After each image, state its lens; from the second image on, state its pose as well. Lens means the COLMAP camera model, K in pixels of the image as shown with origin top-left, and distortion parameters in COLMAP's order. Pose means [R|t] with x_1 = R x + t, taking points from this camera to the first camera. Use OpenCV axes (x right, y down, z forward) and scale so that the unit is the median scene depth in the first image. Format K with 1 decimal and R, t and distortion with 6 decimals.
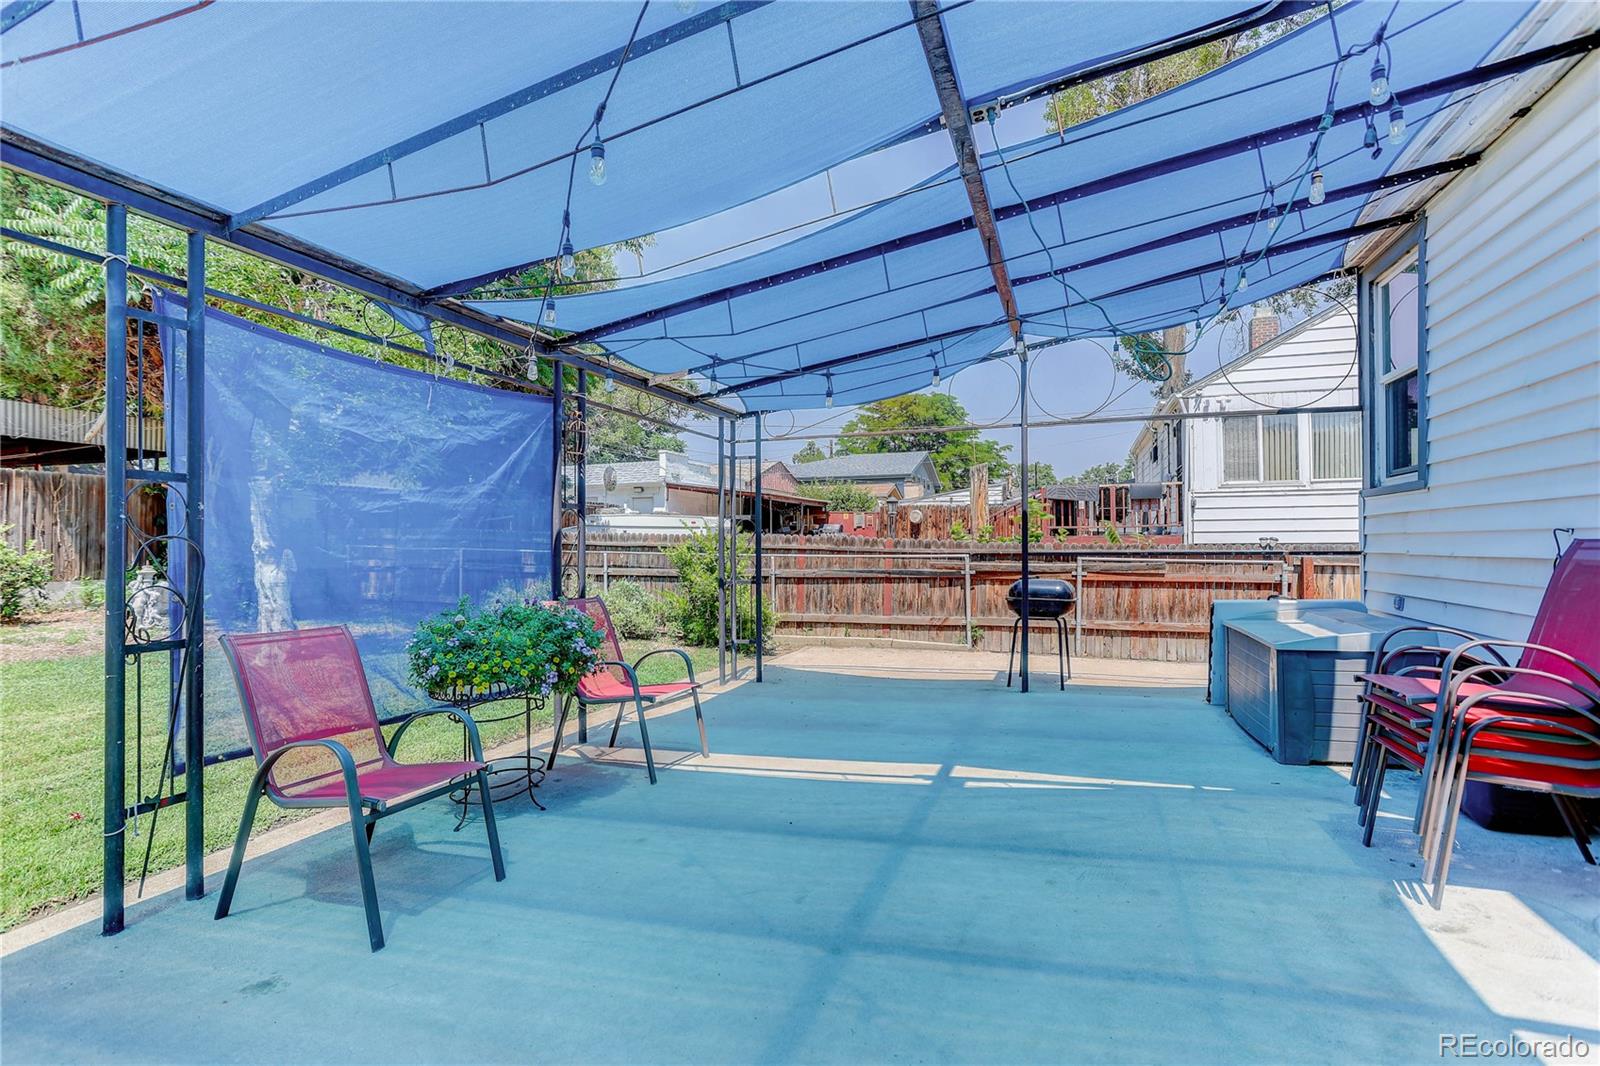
lens RADIAL K [[796.0, 0, 797.8], [0, 796.0, 523.7], [0, 0, 1]] dist [-0.064504, 0.039597]
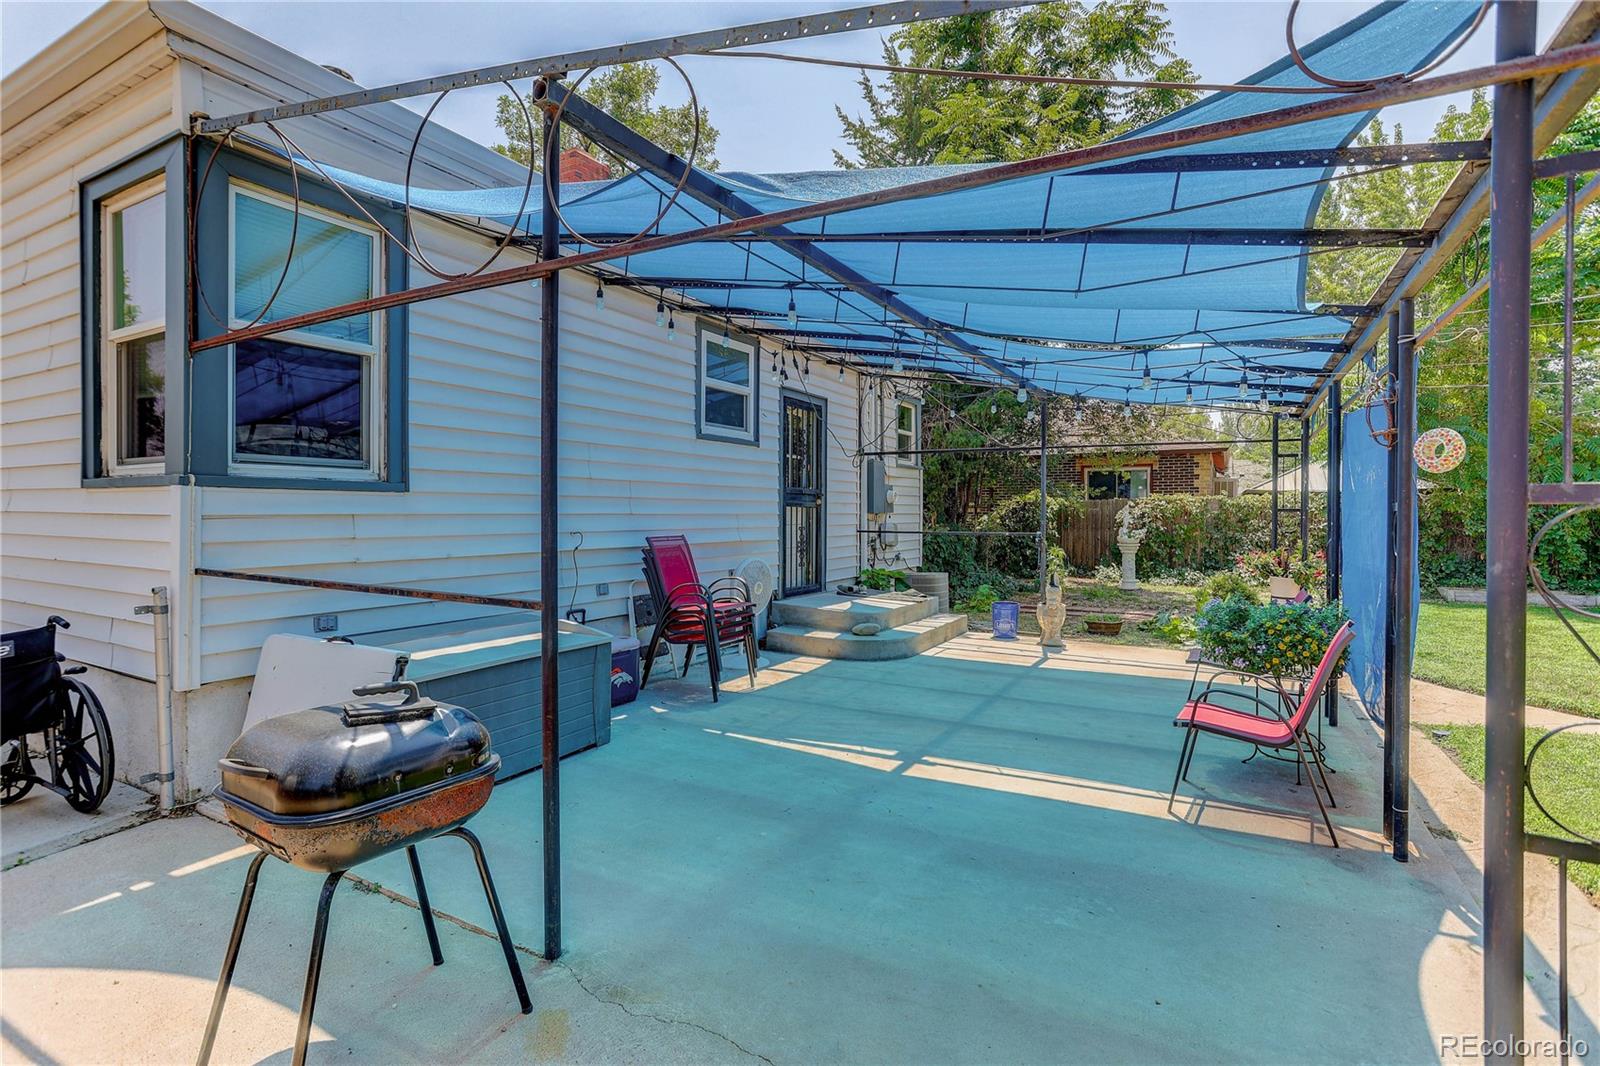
lens RADIAL K [[777.9, 0, 797.3], [0, 777.9, 516.4], [0, 0, 1]] dist [-0.062666, 0.036927]
pose [[-0.983598, -0.001657, 0.180368, 0.160407], [-0.004895, 0.999835, -0.017507, -0.005563], [-0.180309, -0.018103, -0.983443, 2.334544]]
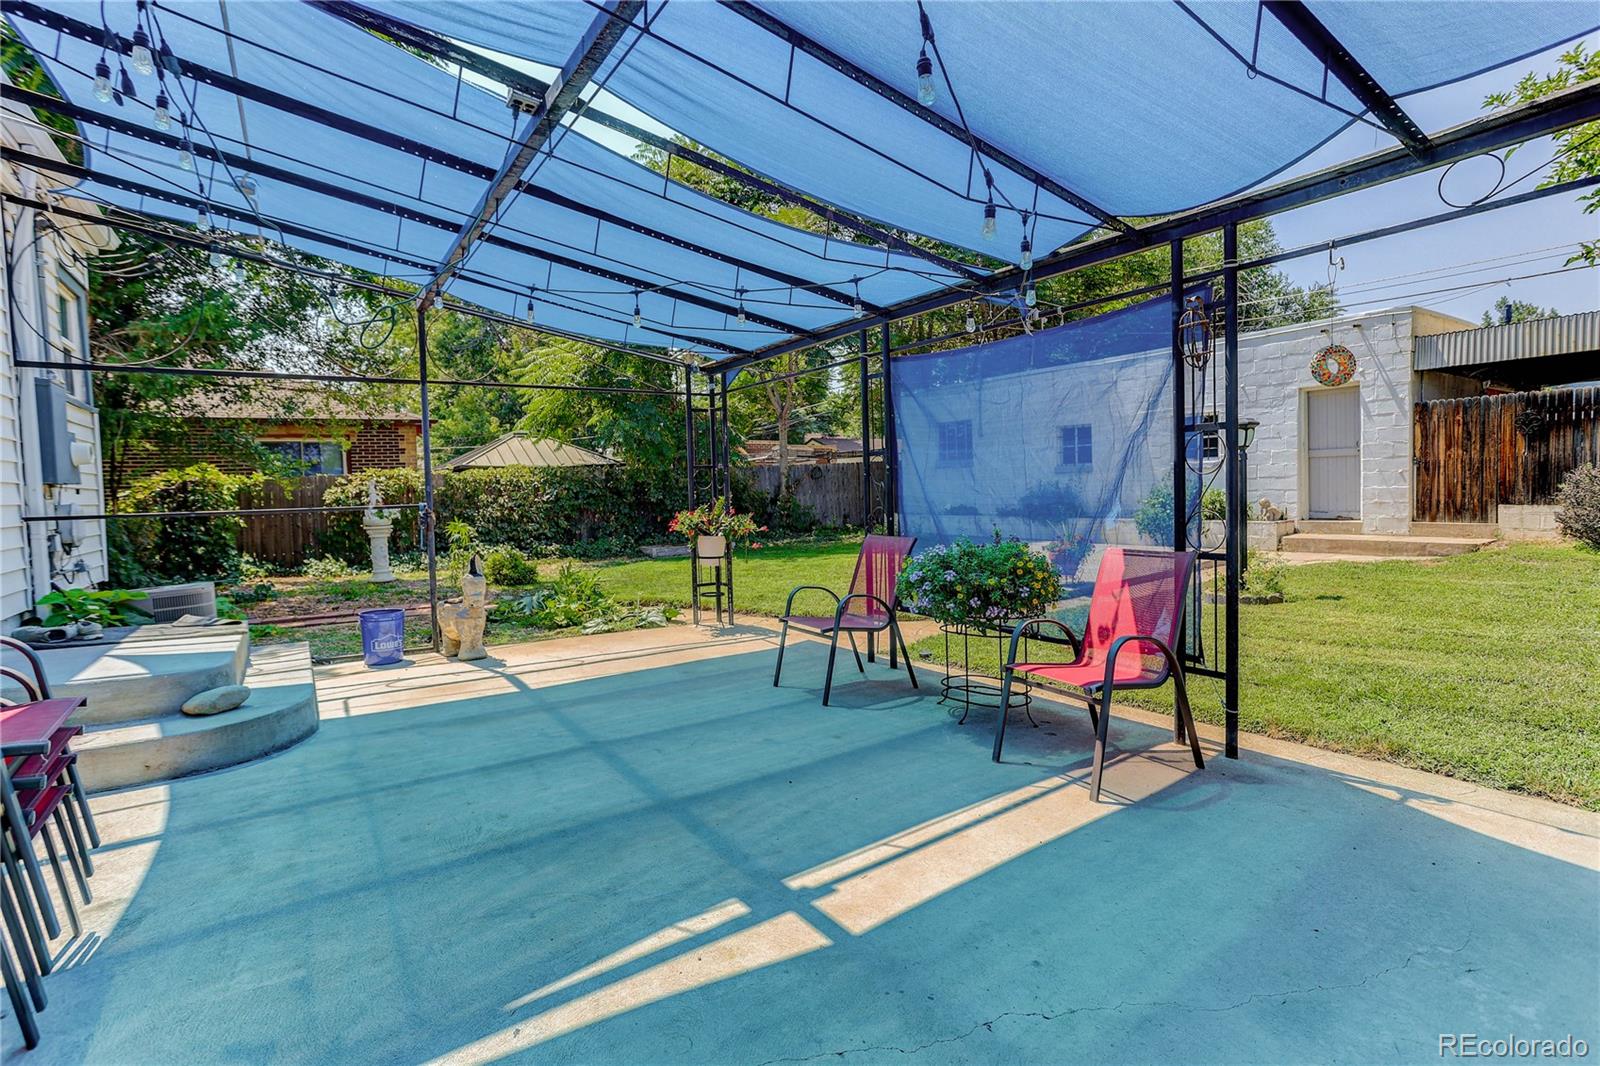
lens RADIAL K [[777.9, 0, 797.3], [0, 777.9, 516.4], [0, 0, 1]] dist [-0.062666, 0.036927]
pose [[-0.604037, 0.049135, -0.795440, 0.676844], [0.051048, 0.998433, 0.022909, 0.031354], [0.795320, -0.026767, -0.605599, 1.488996]]
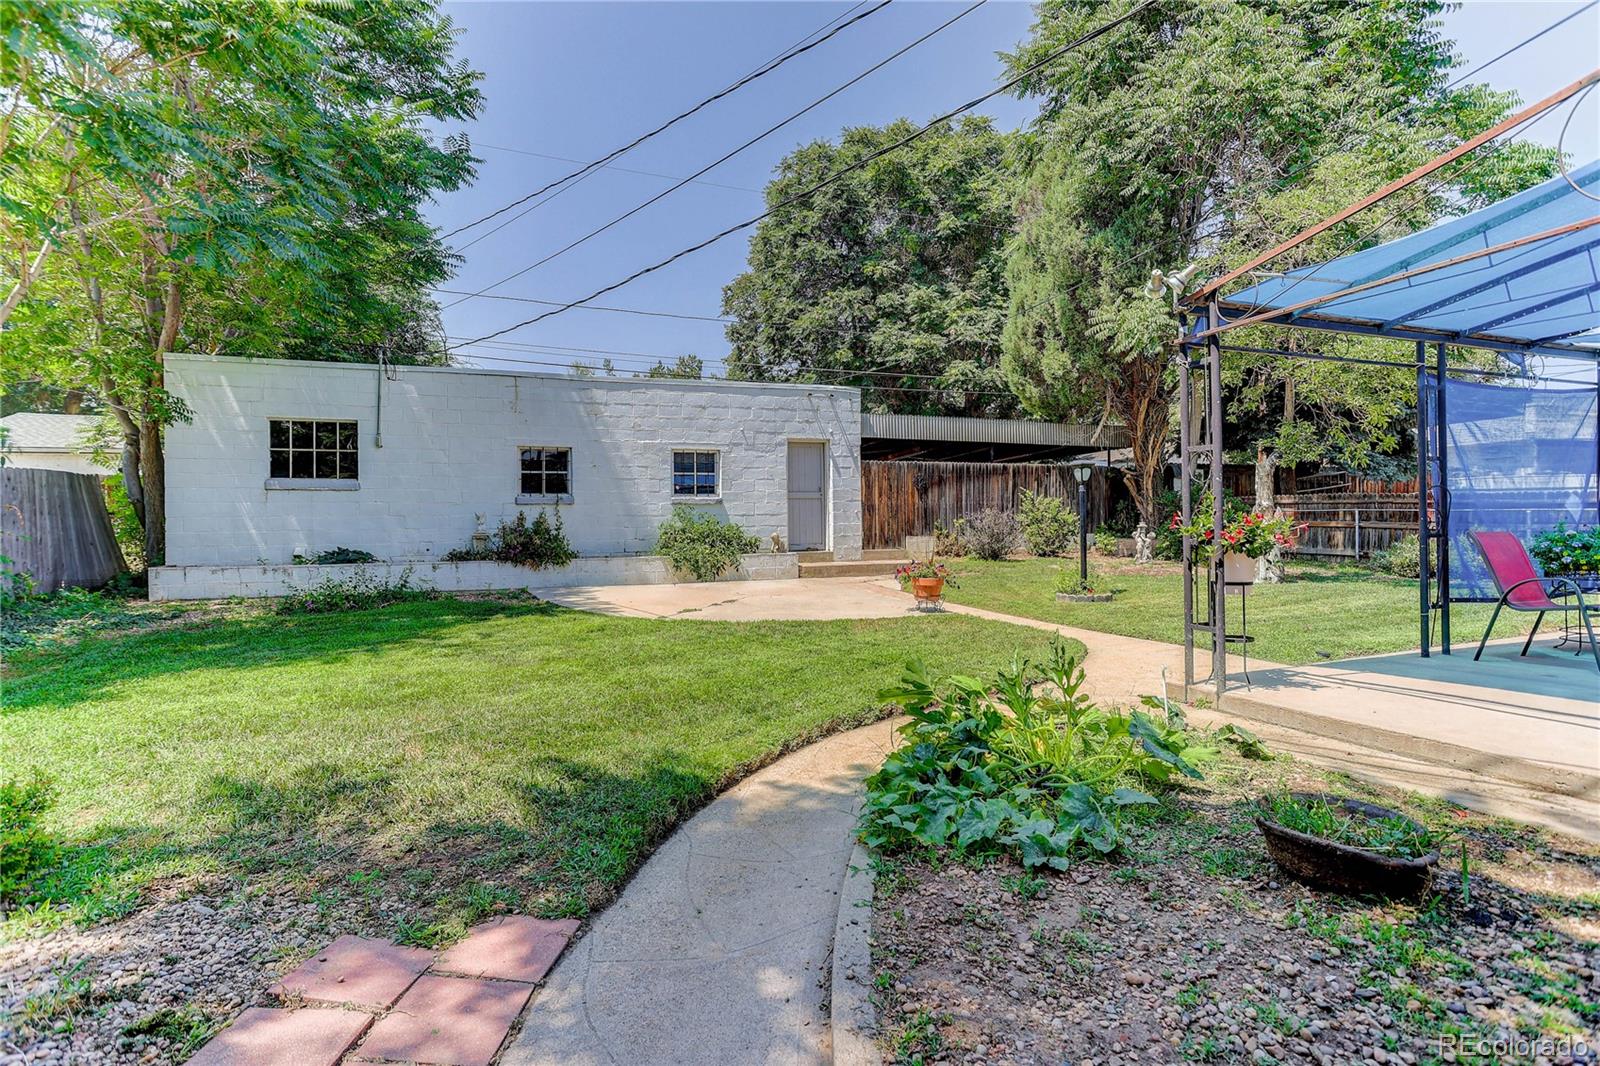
lens RADIAL K [[777.9, 0, 797.3], [0, 777.9, 516.4], [0, 0, 1]] dist [-0.062666, 0.036927]
pose [[0.633207, -0.011149, -0.773902, -0.218023], [0.028372, 0.999559, 0.008815, 0.023129], [0.773462, -0.027538, 0.633244, -1.233958]]
